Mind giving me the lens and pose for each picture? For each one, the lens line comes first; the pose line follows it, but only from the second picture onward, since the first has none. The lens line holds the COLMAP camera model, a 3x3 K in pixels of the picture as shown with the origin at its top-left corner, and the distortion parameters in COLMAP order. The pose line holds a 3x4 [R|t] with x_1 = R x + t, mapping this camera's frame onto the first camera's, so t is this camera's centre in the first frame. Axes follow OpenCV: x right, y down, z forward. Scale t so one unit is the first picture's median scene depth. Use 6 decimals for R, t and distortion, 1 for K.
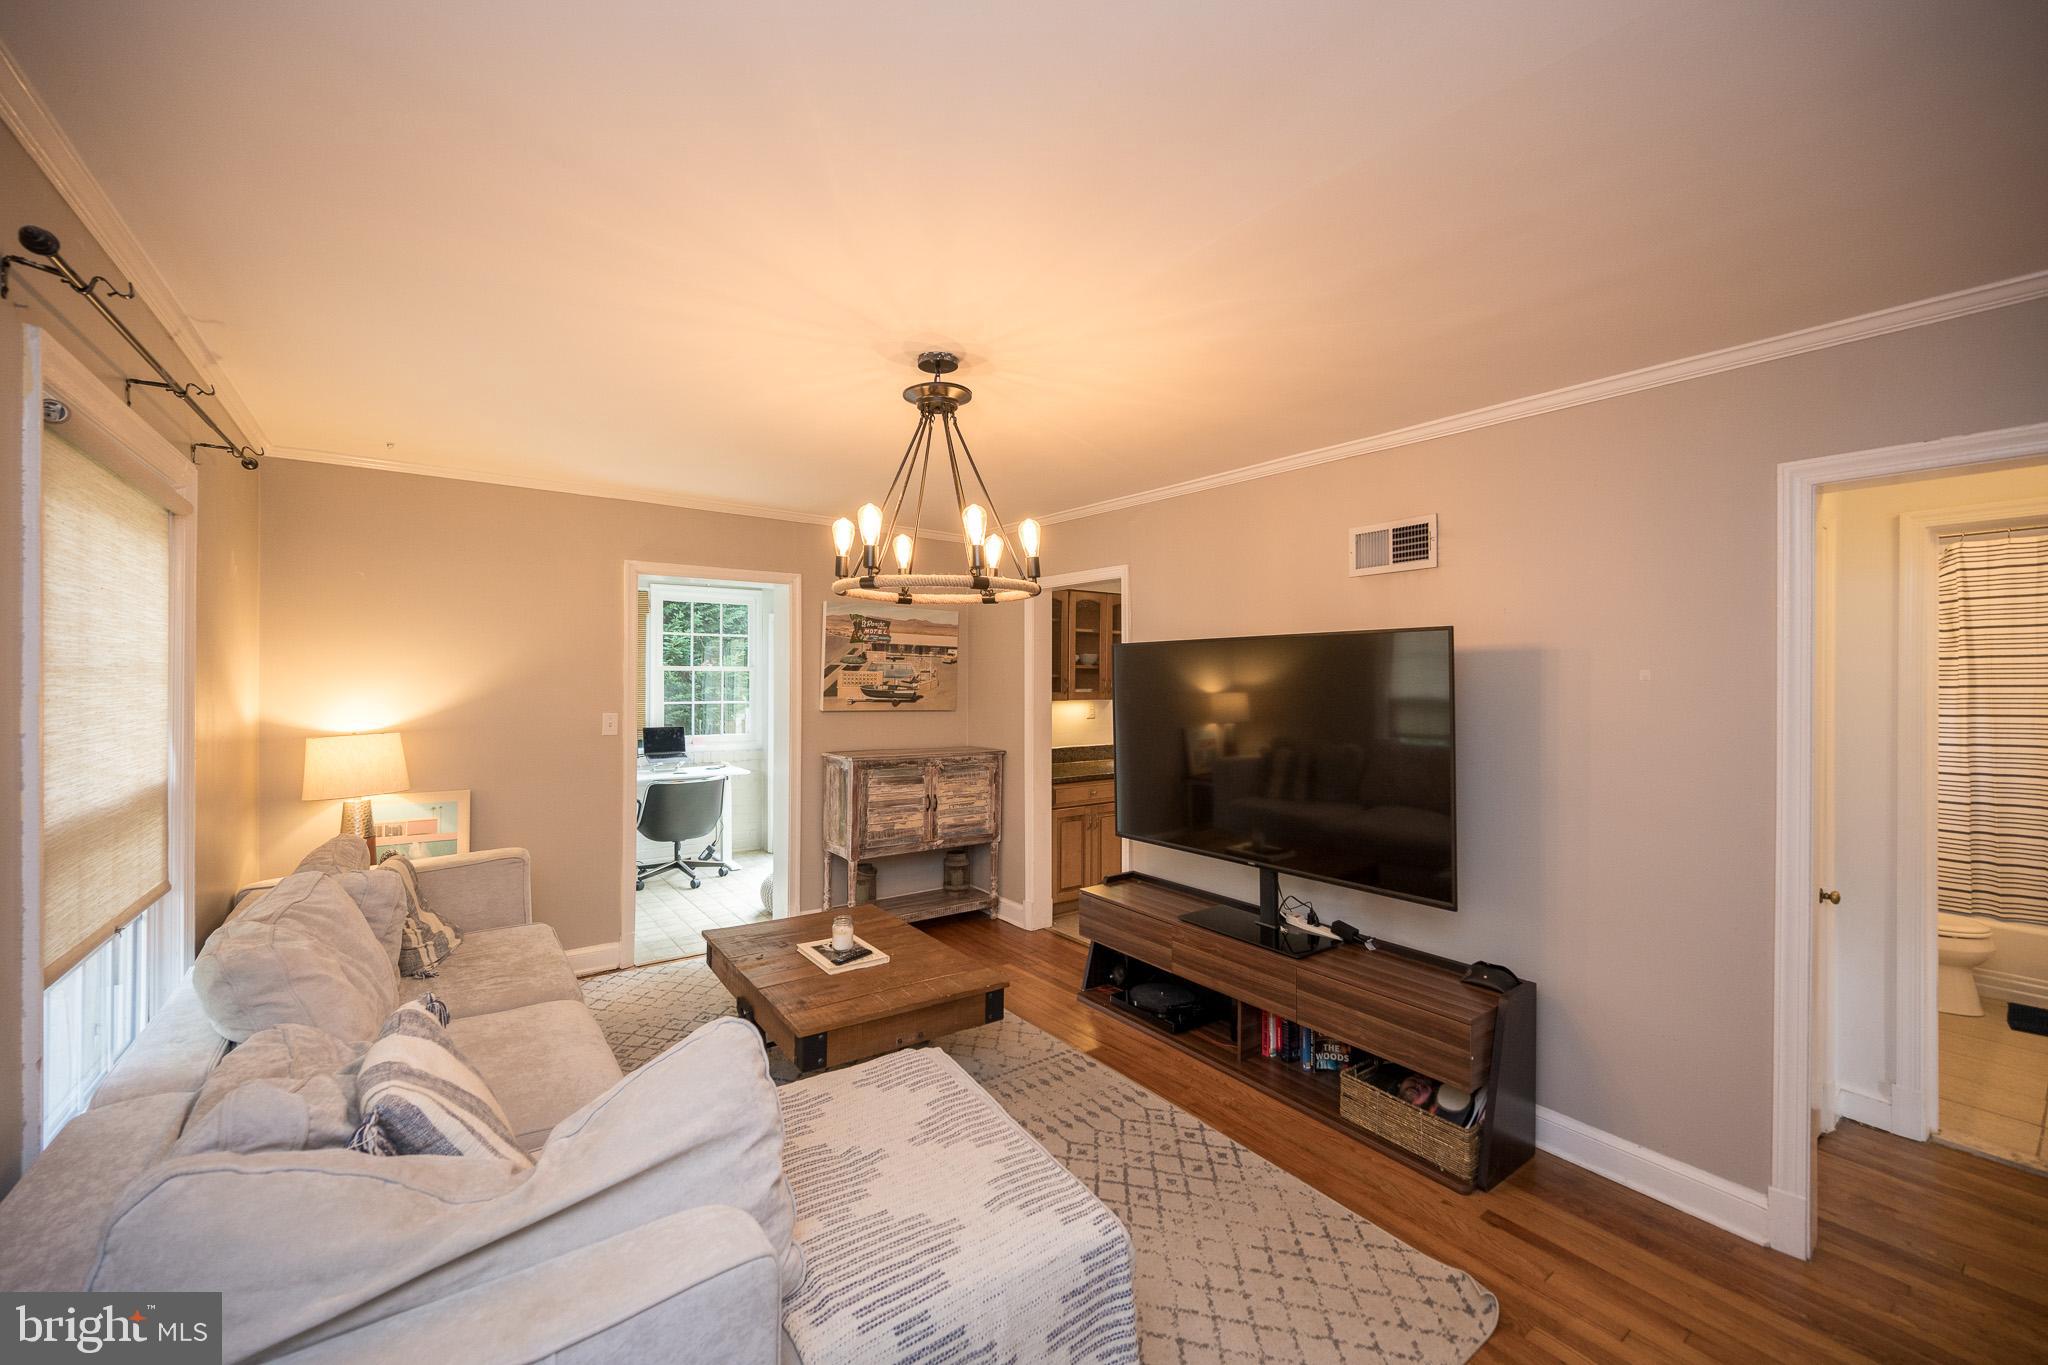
lens RADIAL K [[810.1, 0, 1027.4], [0, 810.1, 678.1], [0, 0, 1]] dist [-0.000330, -0.000062]
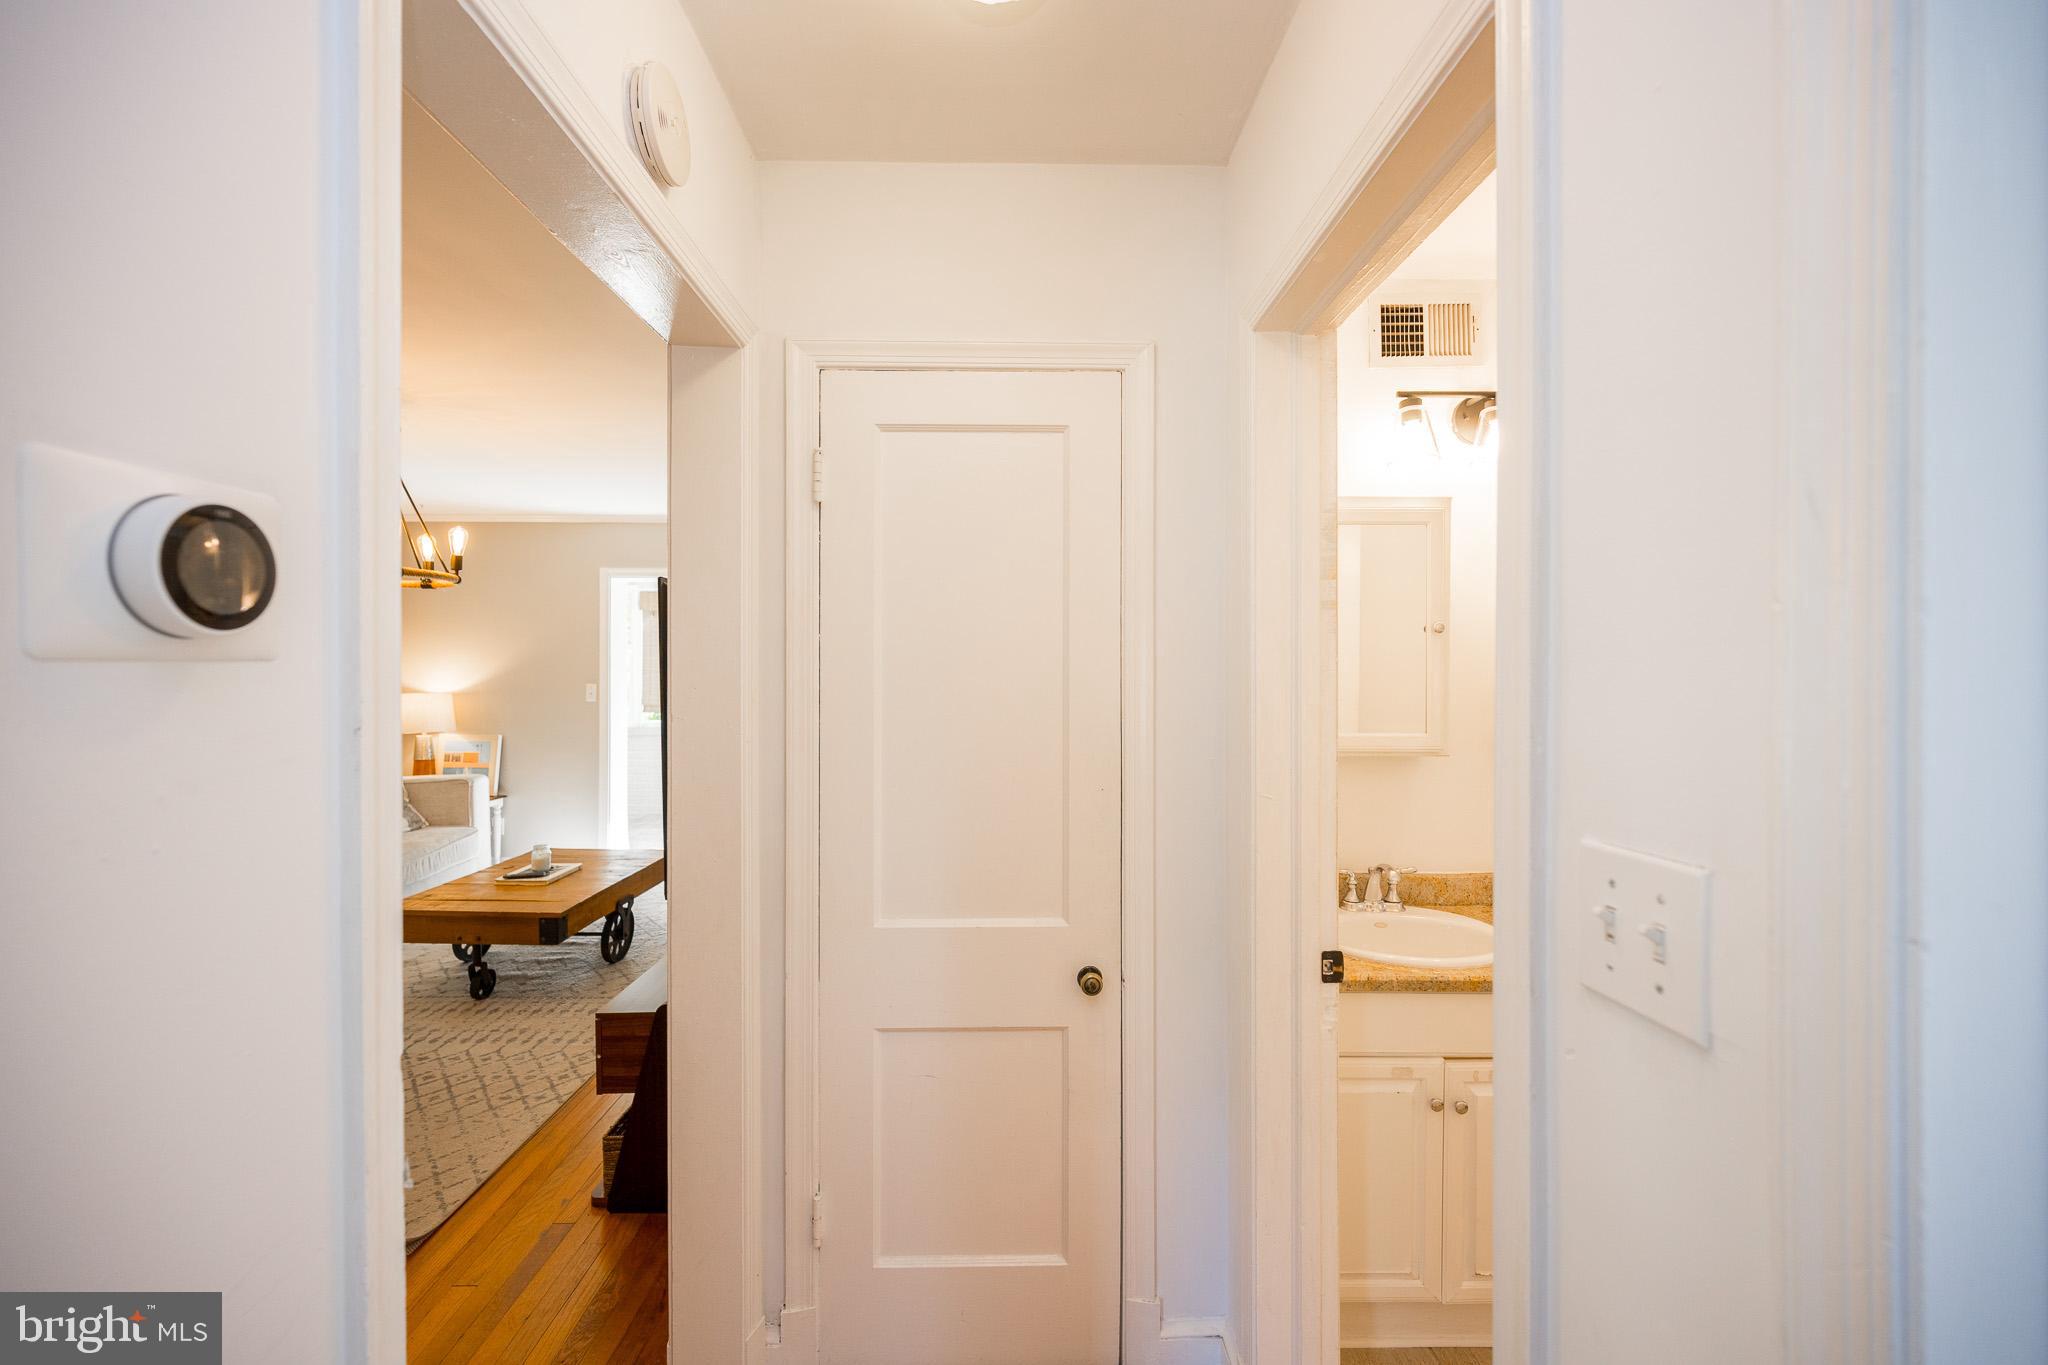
lens RADIAL K [[829.2, 0, 1025.1], [0, 829.2, 670.7], [0, 0, 1]] dist [-0.000764, -0.000072]
pose [[0.818889, 0.000051, -0.573952, 1.236978], [0.004447, 0.999969, 0.006435, 0.024704], [0.573935, -0.007822, 0.818863, 0.431039]]
